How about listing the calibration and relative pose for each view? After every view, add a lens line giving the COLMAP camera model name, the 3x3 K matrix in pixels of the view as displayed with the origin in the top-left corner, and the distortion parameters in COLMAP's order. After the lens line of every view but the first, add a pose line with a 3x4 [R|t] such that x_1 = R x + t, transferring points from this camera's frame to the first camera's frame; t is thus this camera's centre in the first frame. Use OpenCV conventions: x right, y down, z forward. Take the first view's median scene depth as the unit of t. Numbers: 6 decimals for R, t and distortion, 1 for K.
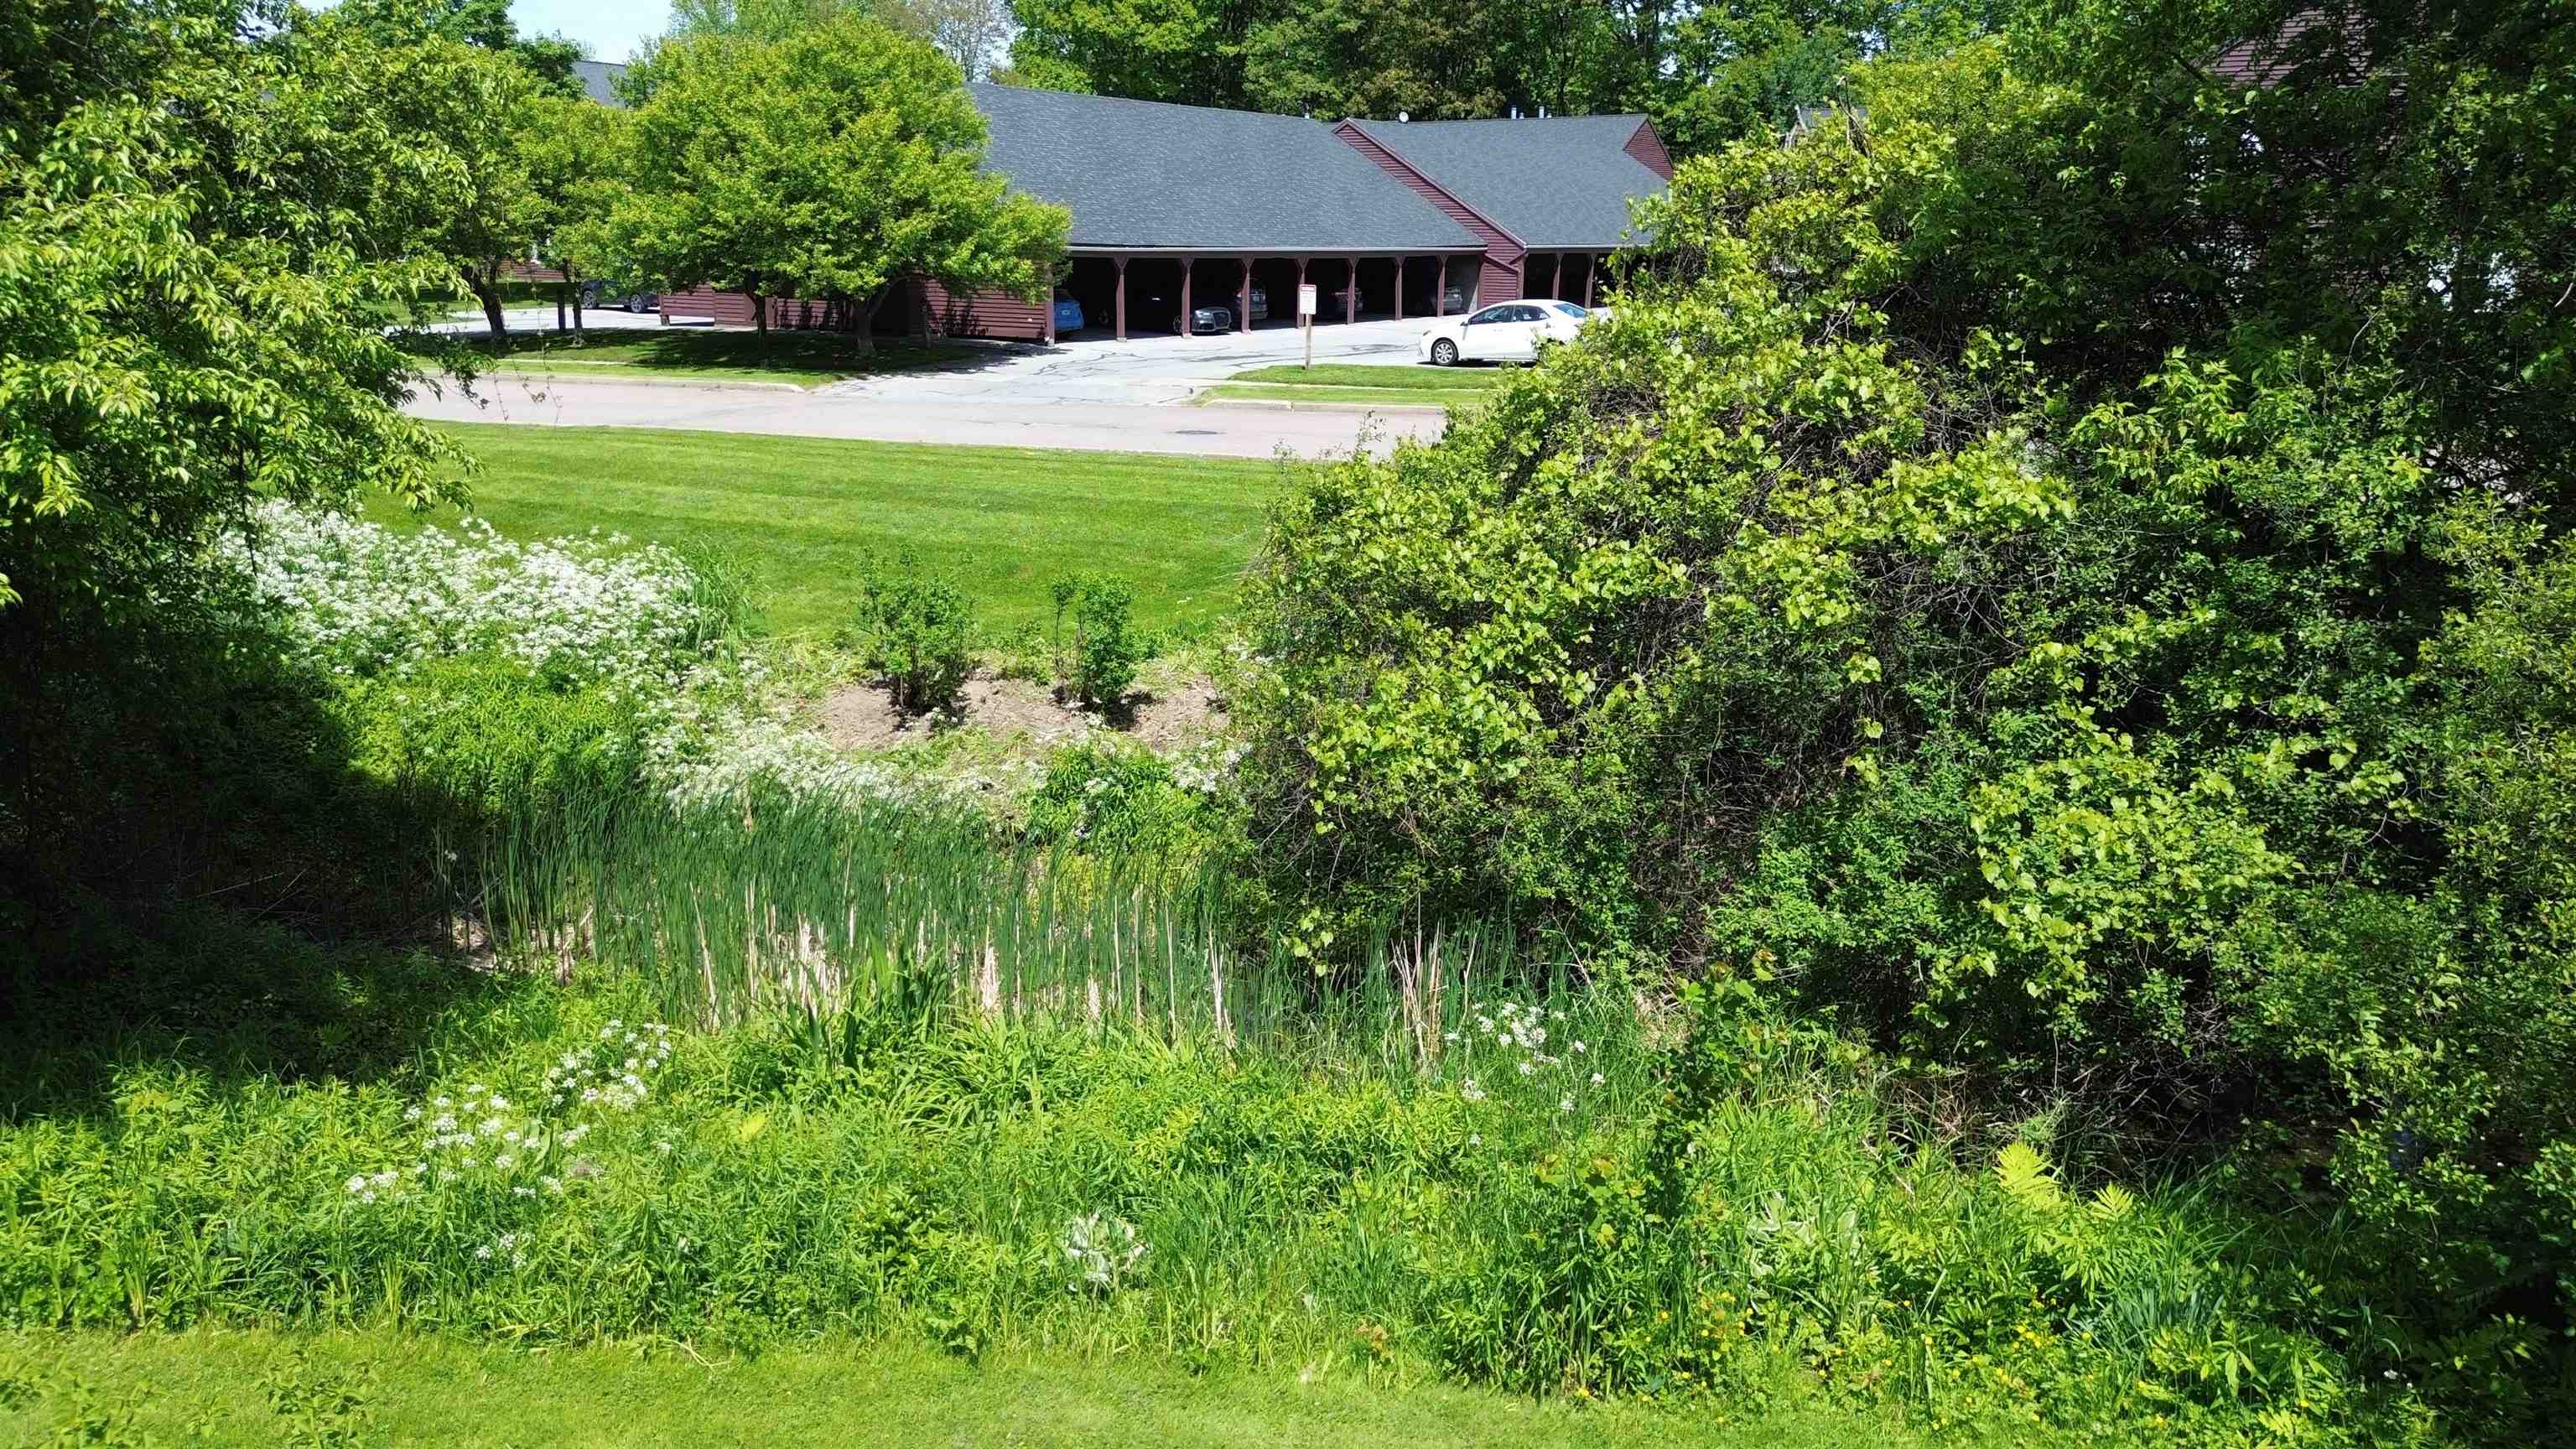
lens RADIAL K [[1810.2, 0, 1288.0], [0, 1810.2, 724.5], [0, 0, 1]] dist [0.067628, -0.043031]
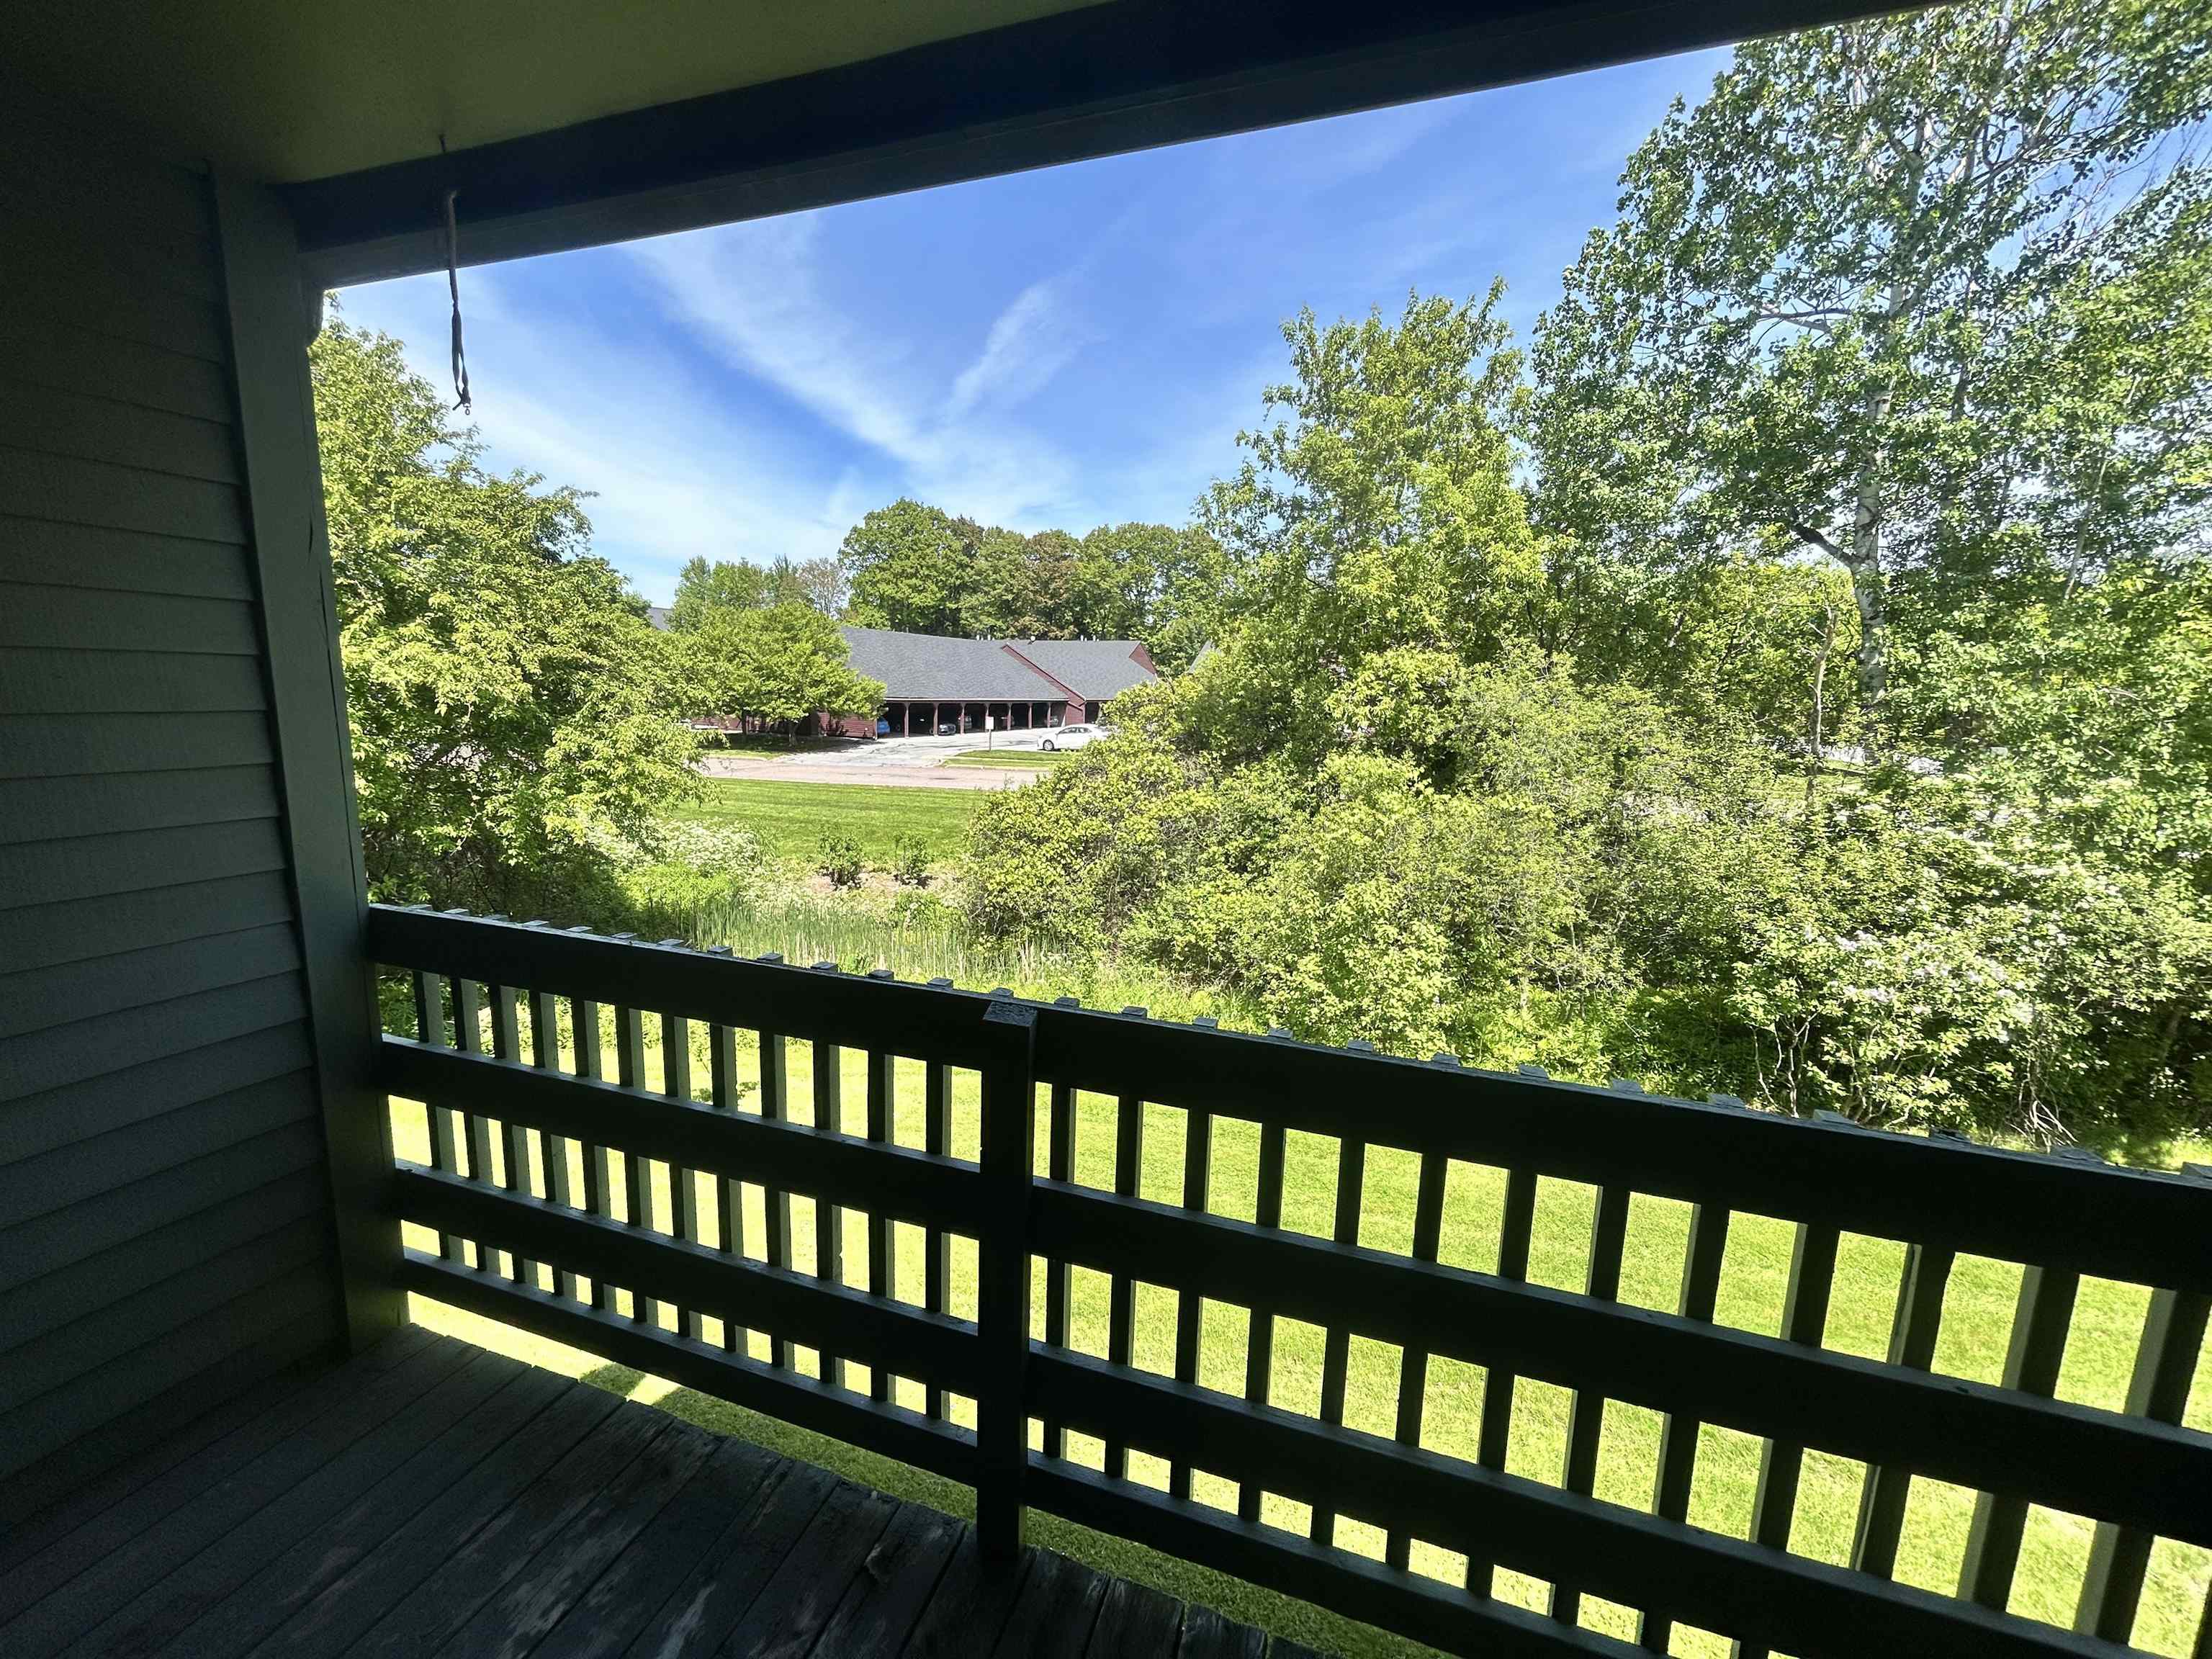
lens RADIAL K [[893.1, 0, 1106.0], [0, 893.1, 829.5], [0, 0, 1]] dist [0.000068, 0.000001]
pose [[0.990190, -0.002051, 0.139713, -0.002328], [0.016115, 0.994896, -0.099606, 0.027928], [-0.138796, 0.100880, 0.985169, -0.193777]]
